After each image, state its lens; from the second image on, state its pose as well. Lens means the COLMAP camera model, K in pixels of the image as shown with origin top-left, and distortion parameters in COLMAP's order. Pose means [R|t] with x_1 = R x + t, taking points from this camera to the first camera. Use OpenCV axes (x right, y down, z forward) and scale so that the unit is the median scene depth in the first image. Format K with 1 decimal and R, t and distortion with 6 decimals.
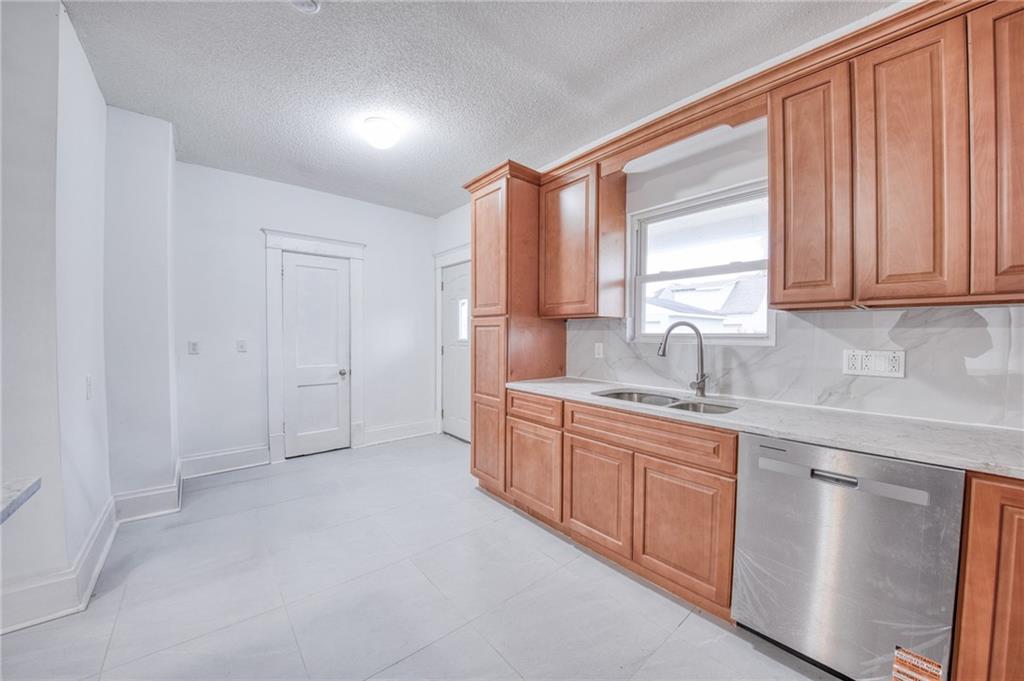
lens RADIAL K [[370.4, 0, 512.0], [0, 370.4, 340.5], [0, 0, 1]] dist [-0.020399, -0.000145]
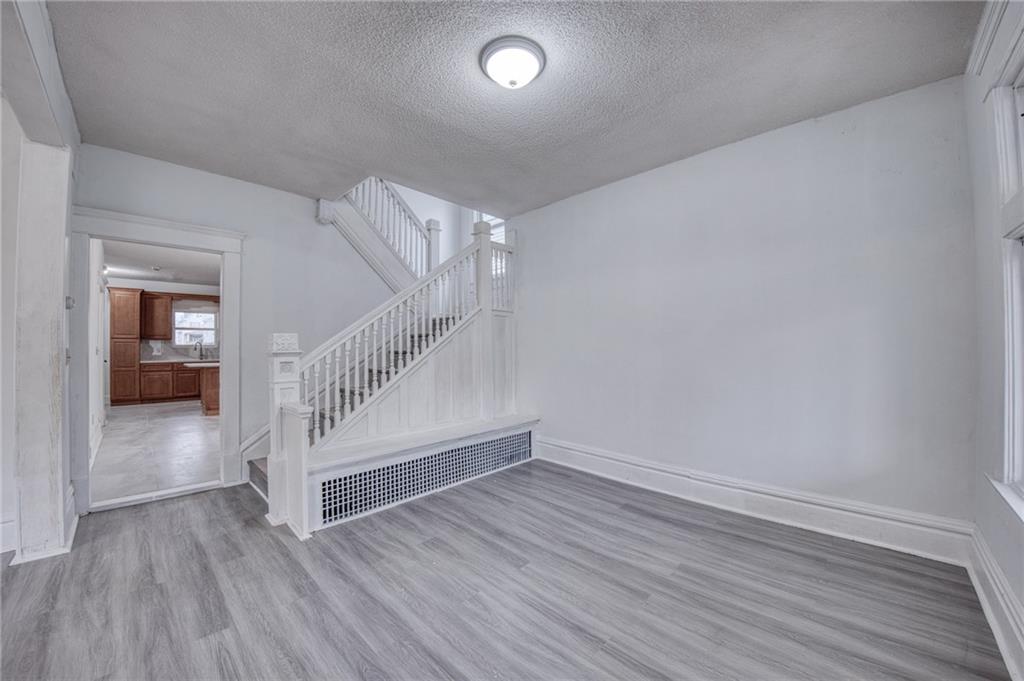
lens RADIAL K [[376.1, 0, 512.0], [0, 376.1, 340.5], [0, 0, 1]] dist [-0.039418, -0.000025]
pose [[-0.115809, 0.006583, 0.993250, -3.272797], [0.020106, 0.999789, -0.004282, 0.018740], [-0.993068, 0.019475, -0.115917, -1.650460]]
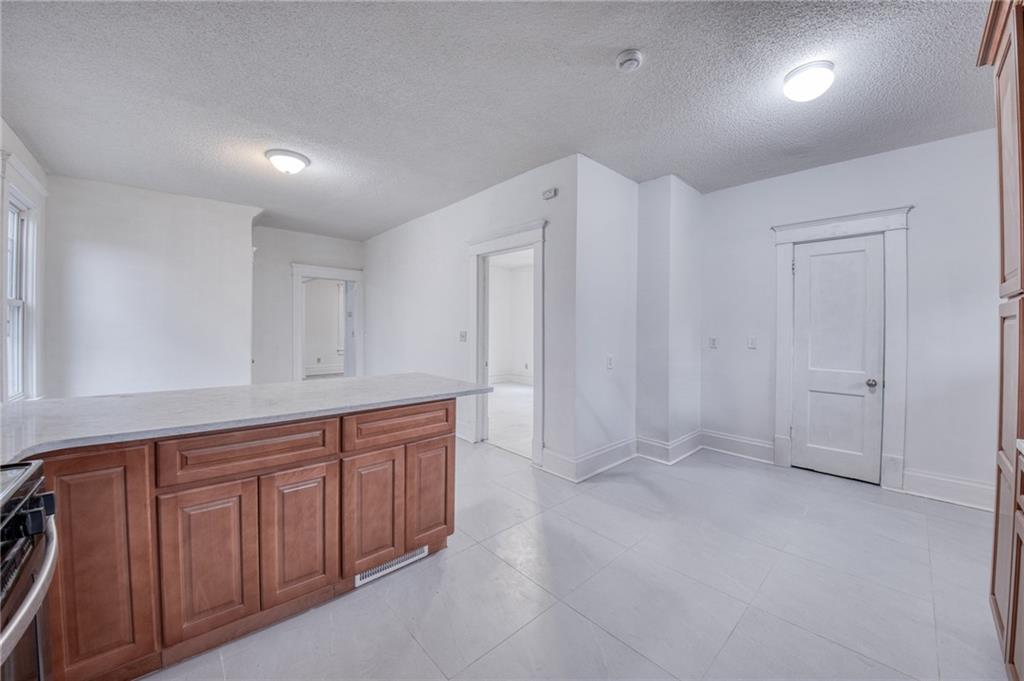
lens RADIAL K [[367.6, 0, 507.8], [0, 367.6, 333.1], [0, 0, 1]] dist [-0.030044, -0.000190]
pose [[0.048950, 0.007277, -0.998775, 0.394590], [-0.027012, 0.999617, 0.005959, -0.001528], [0.998436, 0.026687, 0.049128, 0.346018]]
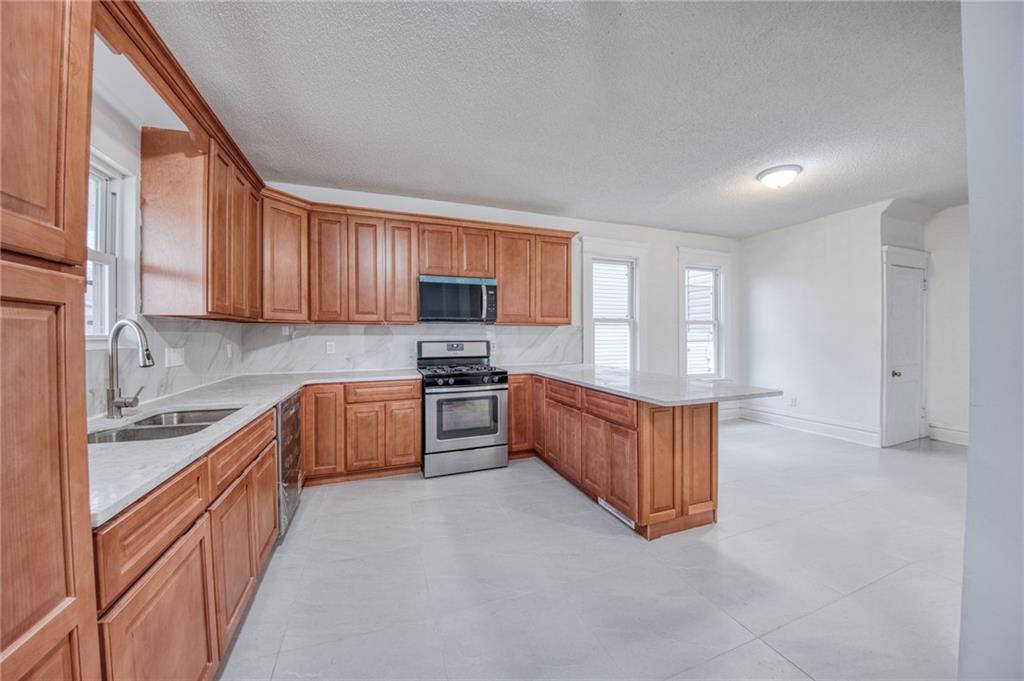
lens RADIAL K [[367.6, 0, 507.8], [0, 367.6, 333.1], [0, 0, 1]] dist [-0.030044, -0.000190]
pose [[-0.941959, -0.001382, 0.335726, -0.381690], [0.005080, 0.999818, 0.018370, -0.031691], [-0.335690, 0.019010, -0.941781, 1.177111]]
